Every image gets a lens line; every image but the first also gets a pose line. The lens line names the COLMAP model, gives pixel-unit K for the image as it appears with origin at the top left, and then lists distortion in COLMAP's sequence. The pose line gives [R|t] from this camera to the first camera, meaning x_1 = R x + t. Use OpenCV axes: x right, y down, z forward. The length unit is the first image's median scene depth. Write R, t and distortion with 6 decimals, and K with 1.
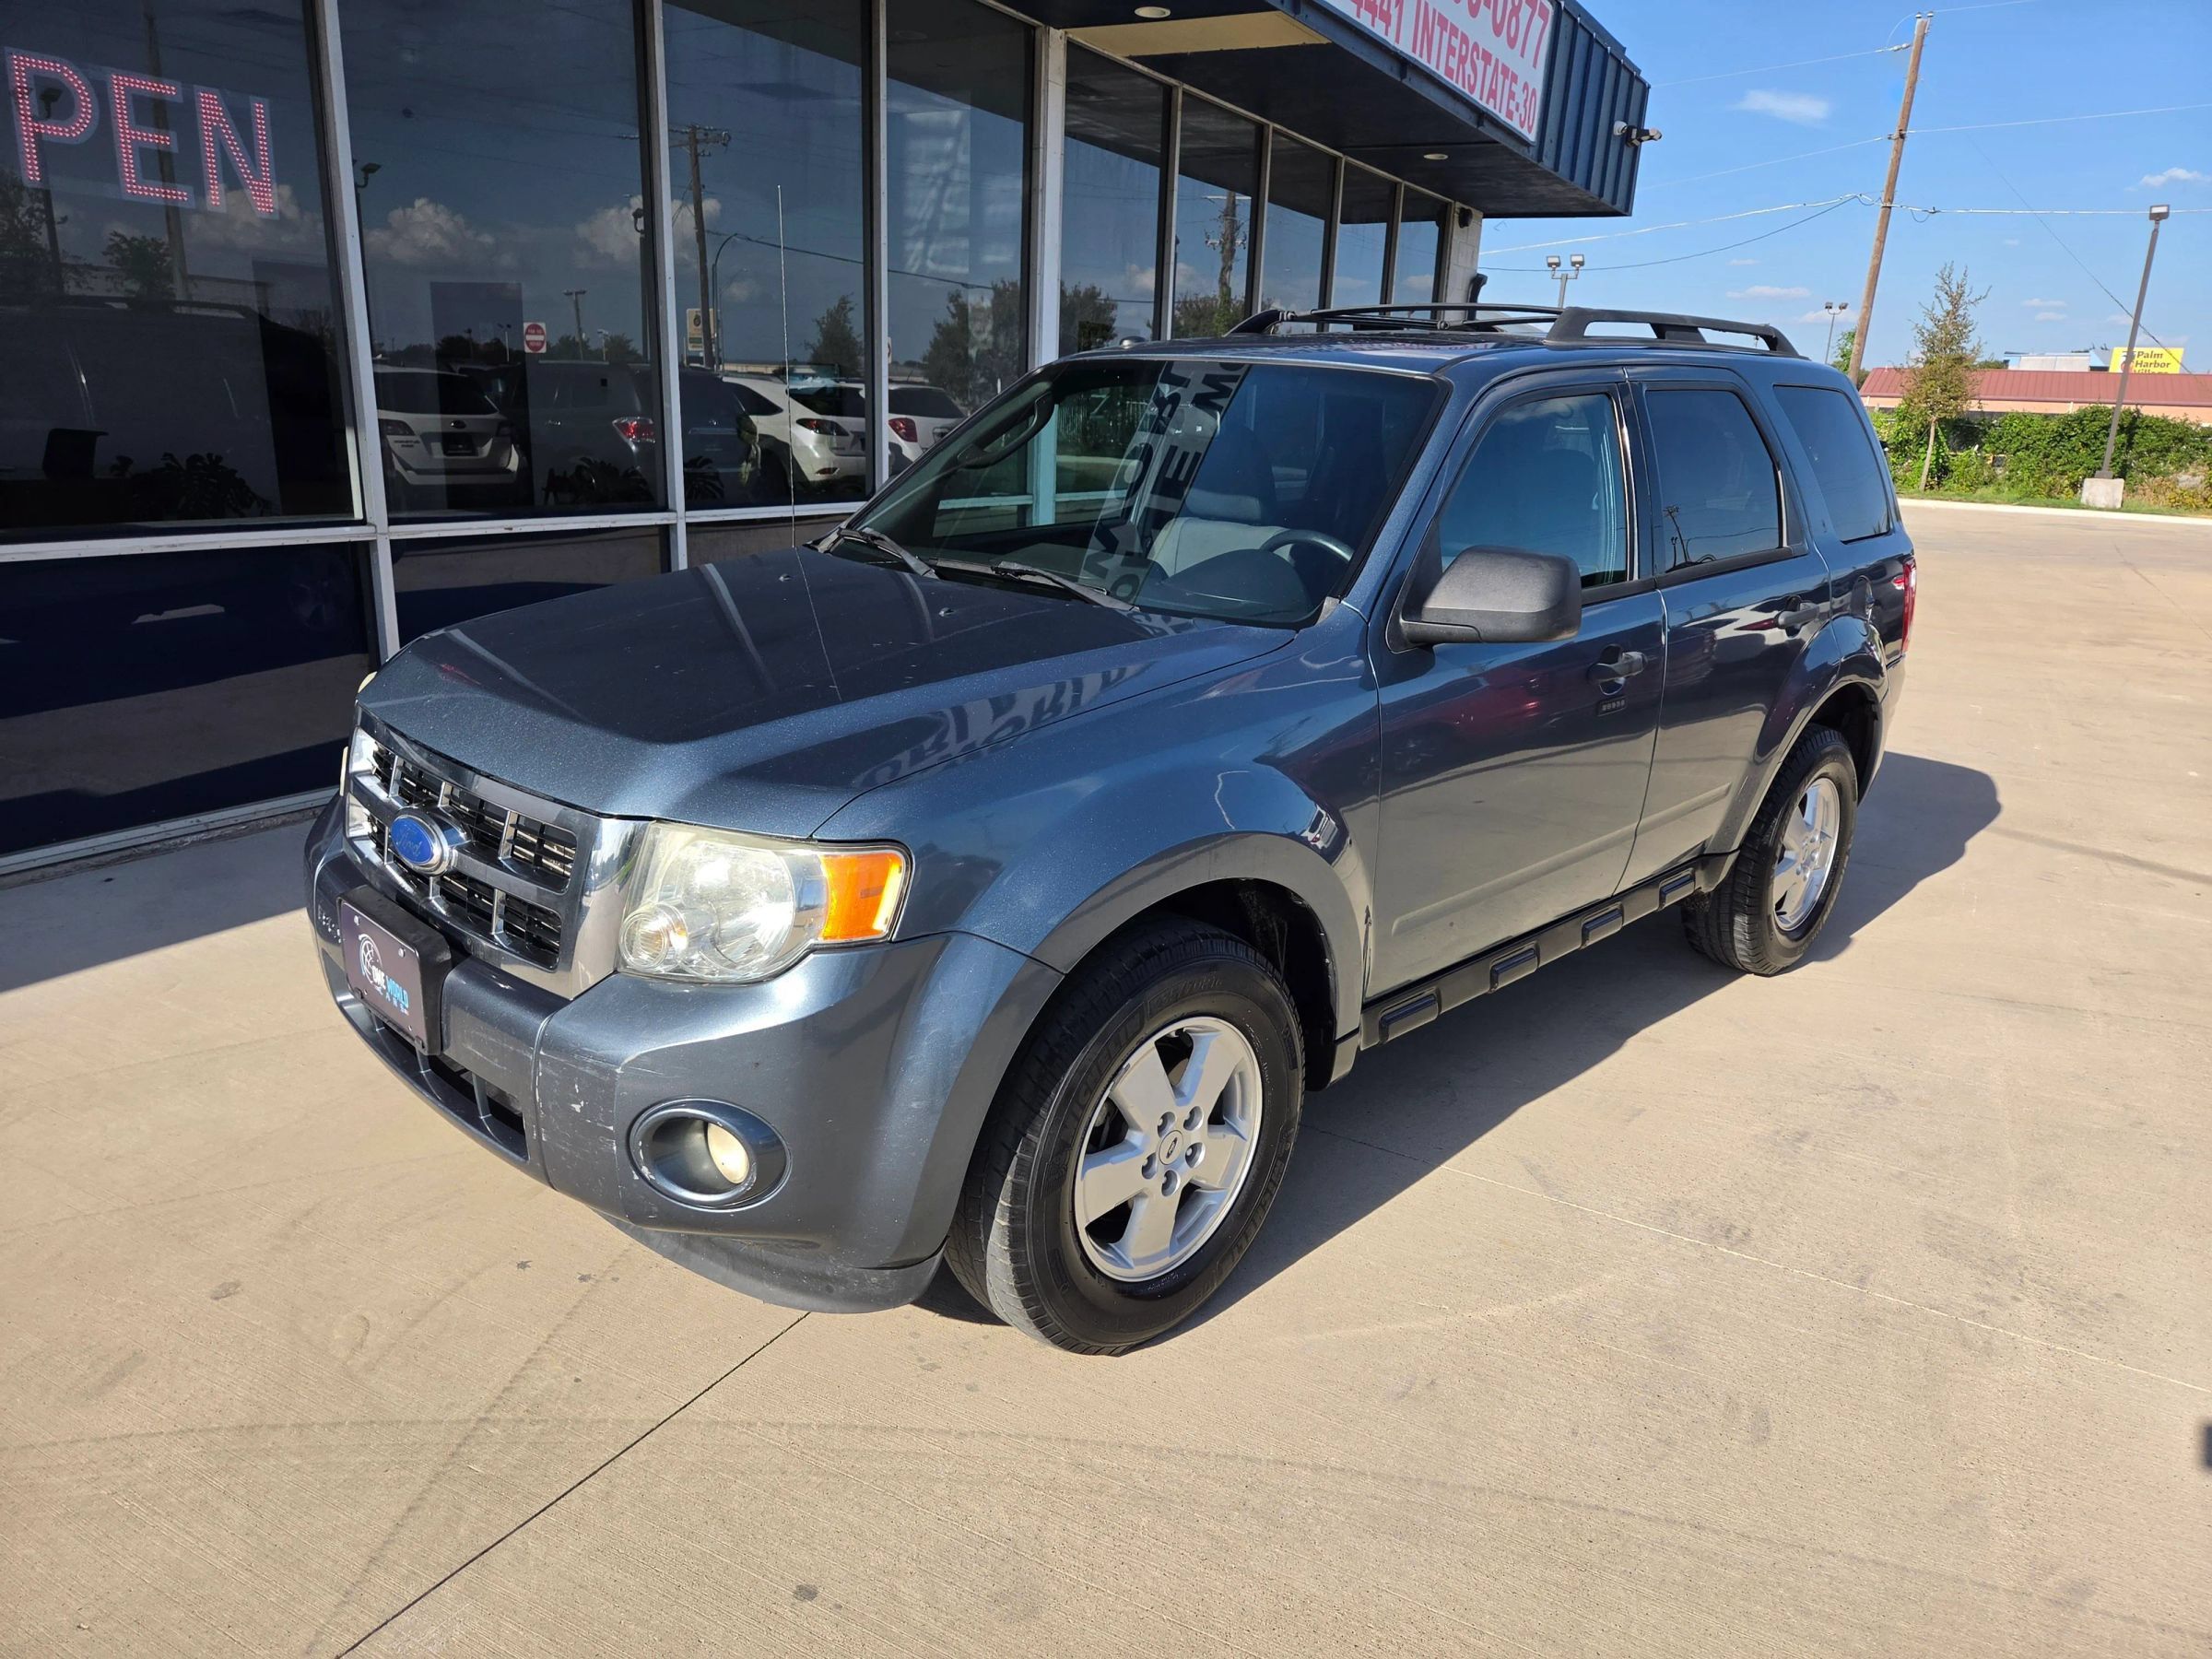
lens RADIAL K [[1484.2, 0, 1106.0], [0, 1484.2, 829.5], [0, 0, 1]] dist [0.065171, -0.050540]
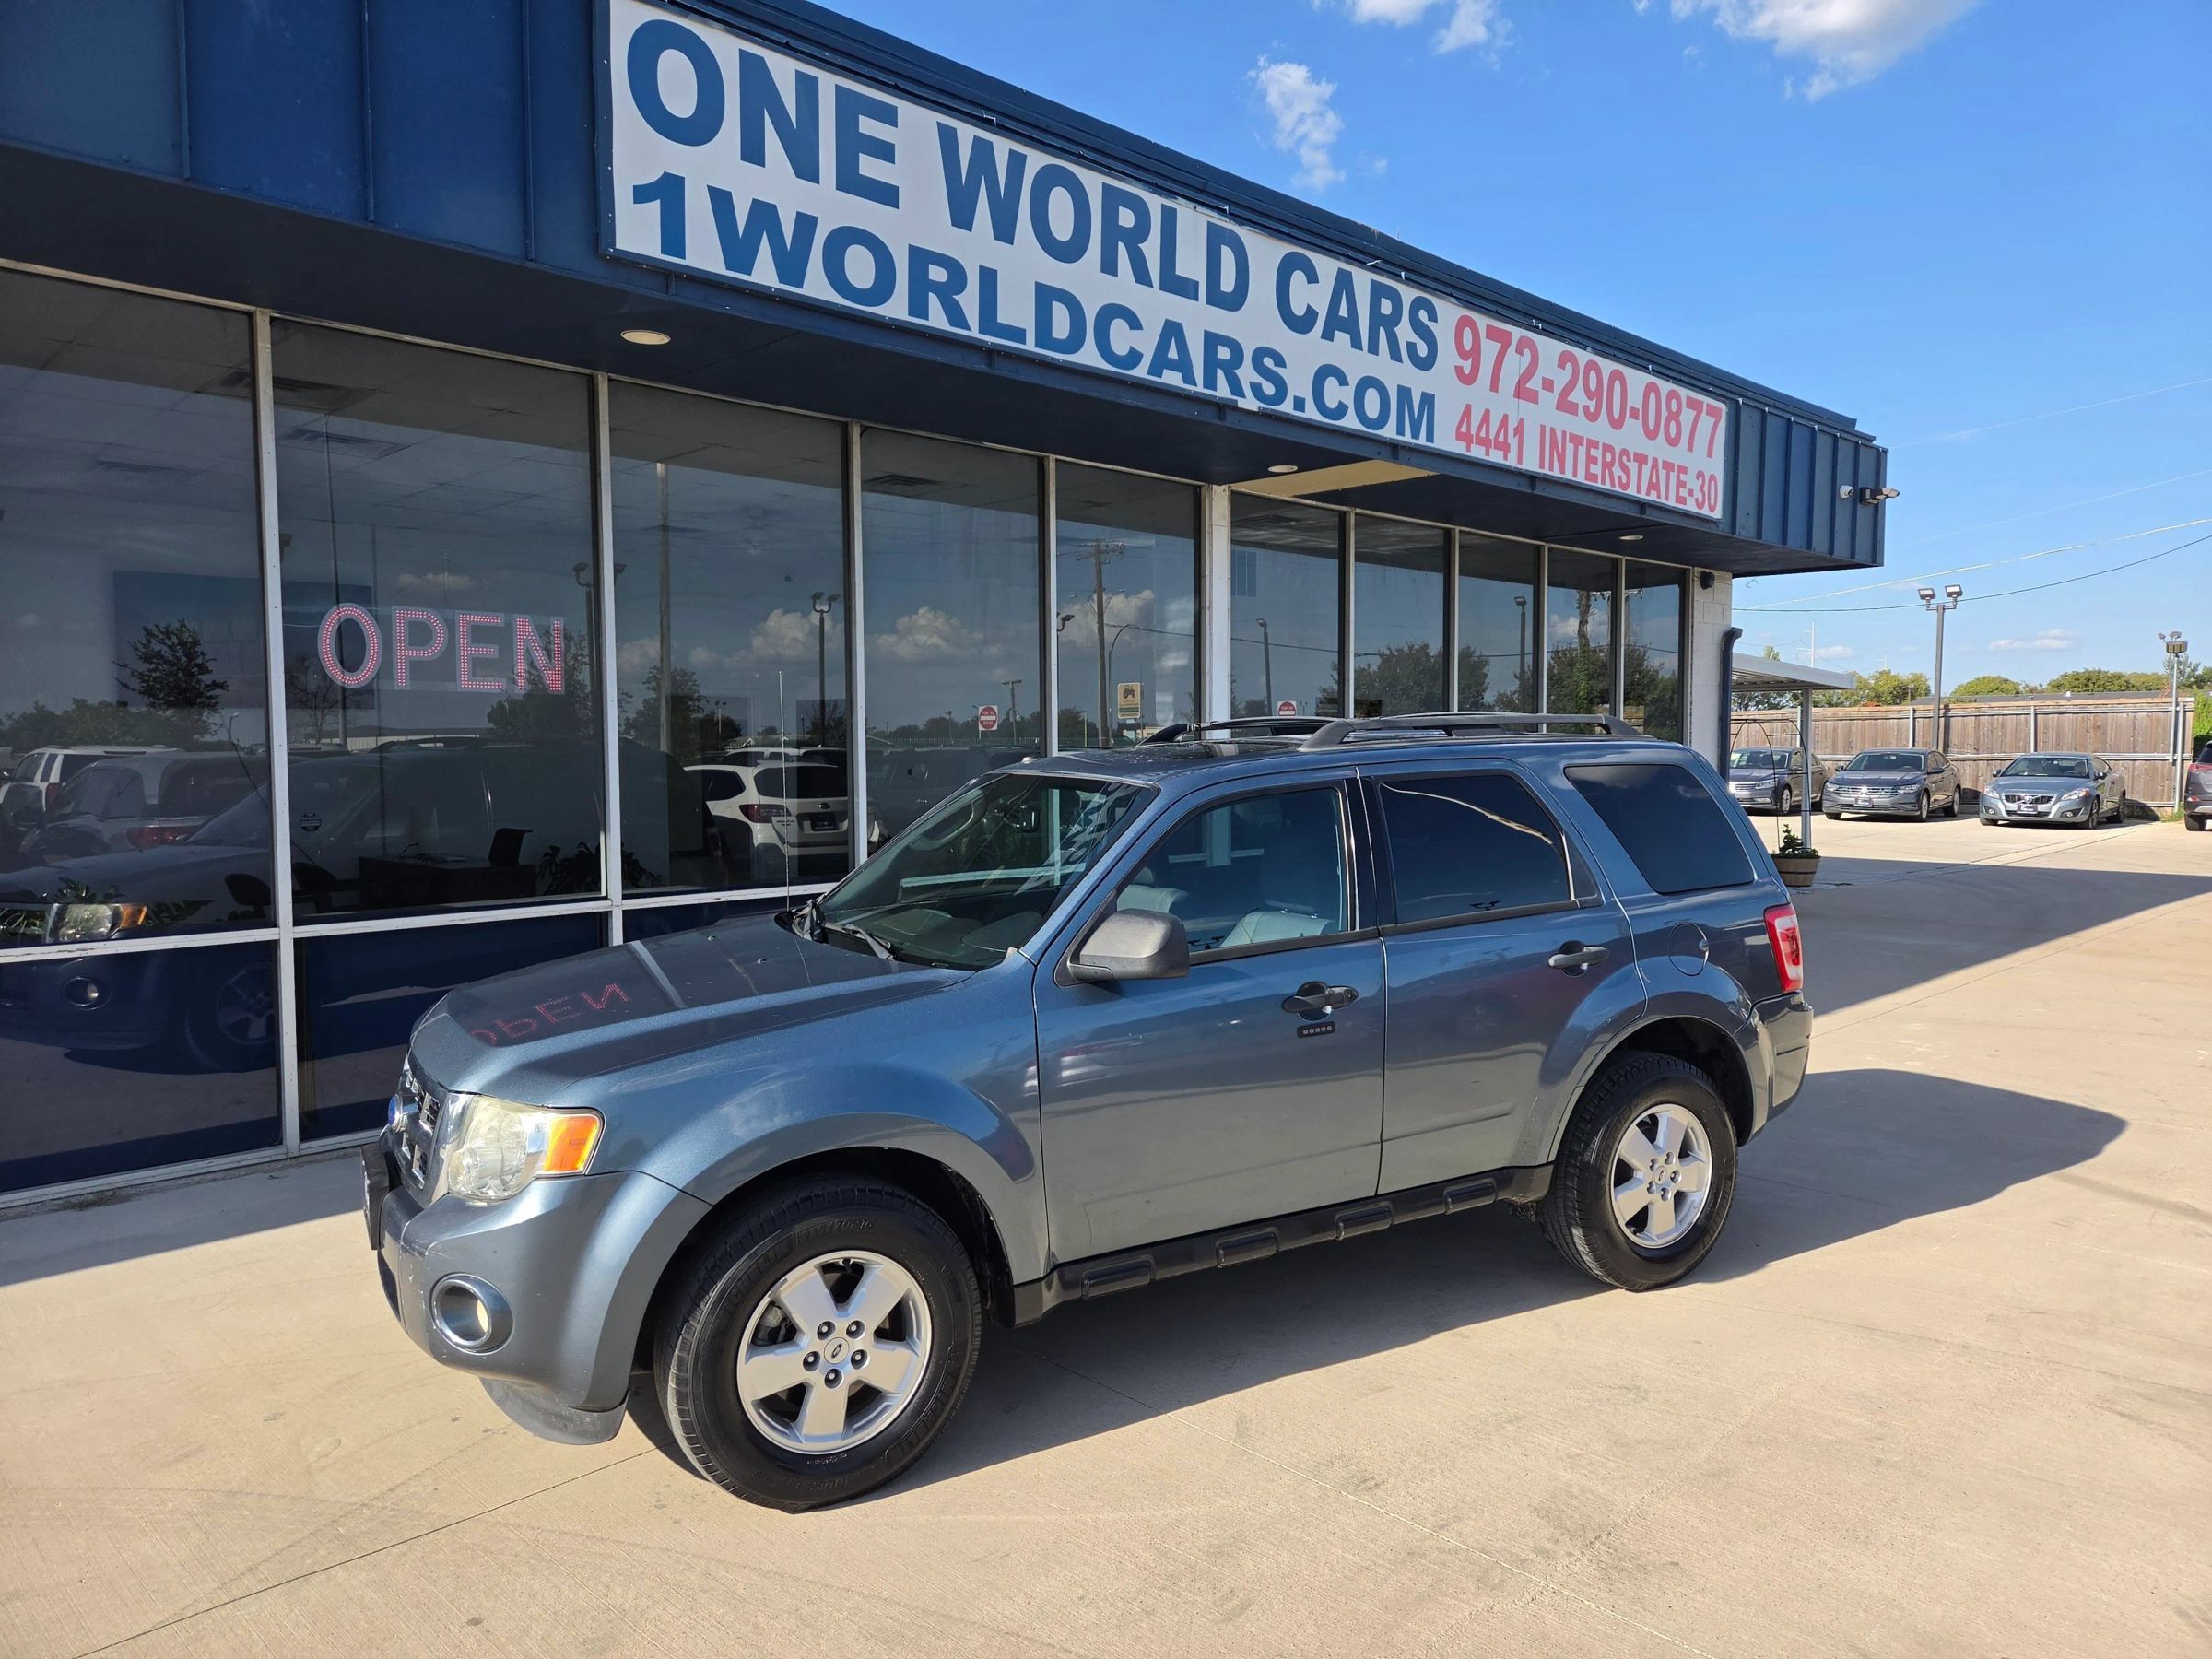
lens RADIAL K [[1484.2, 0, 1106.0], [0, 1484.2, 829.5], [0, 0, 1]] dist [0.065171, -0.050540]
pose [[0.960135, -0.032369, -0.277658, 0.388391], [-0.031235, 0.974630, -0.221631, 0.025550], [0.277787, 0.221469, 0.934765, -0.183921]]
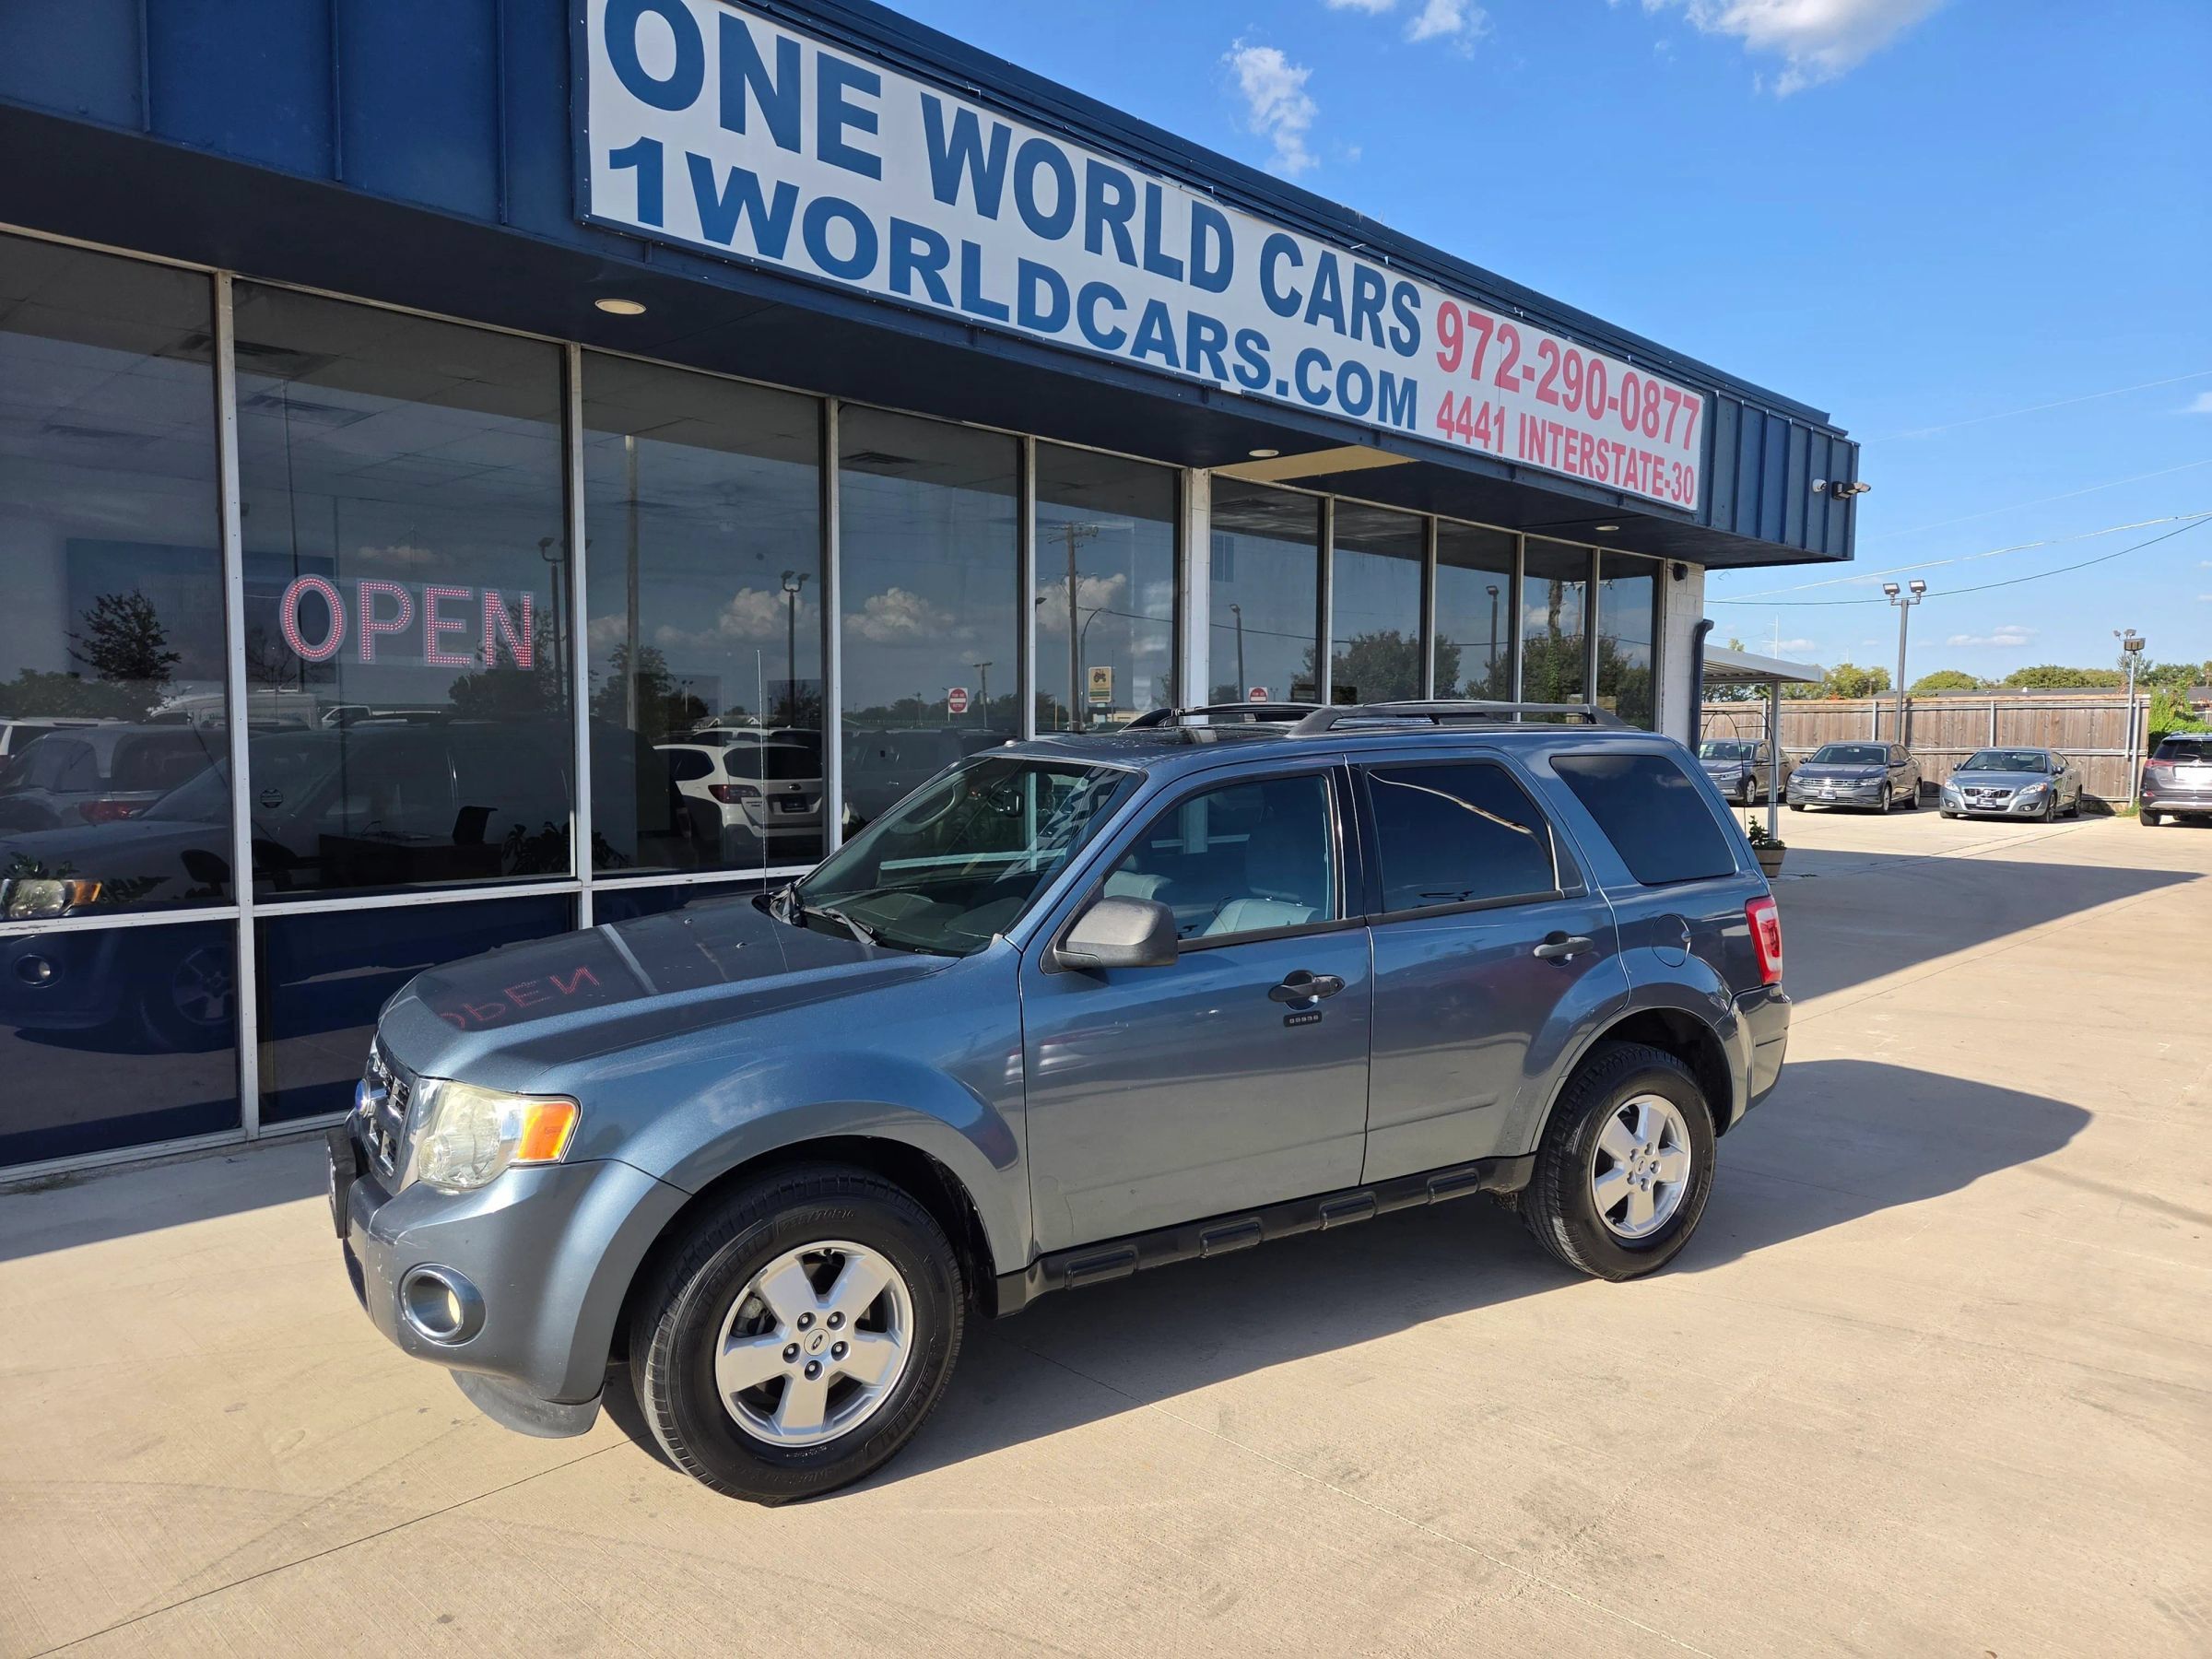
lens RADIAL K [[1484.8, 0, 1111.3], [0, 1484.8, 830.1], [0, 0, 1]] dist [0.064030, -0.049301]
pose [[0.967017, -0.019669, -0.253953, 0.374087], [-0.035746, 0.976668, -0.211760, 0.022538], [0.252193, 0.213854, 0.943751, -0.175951]]
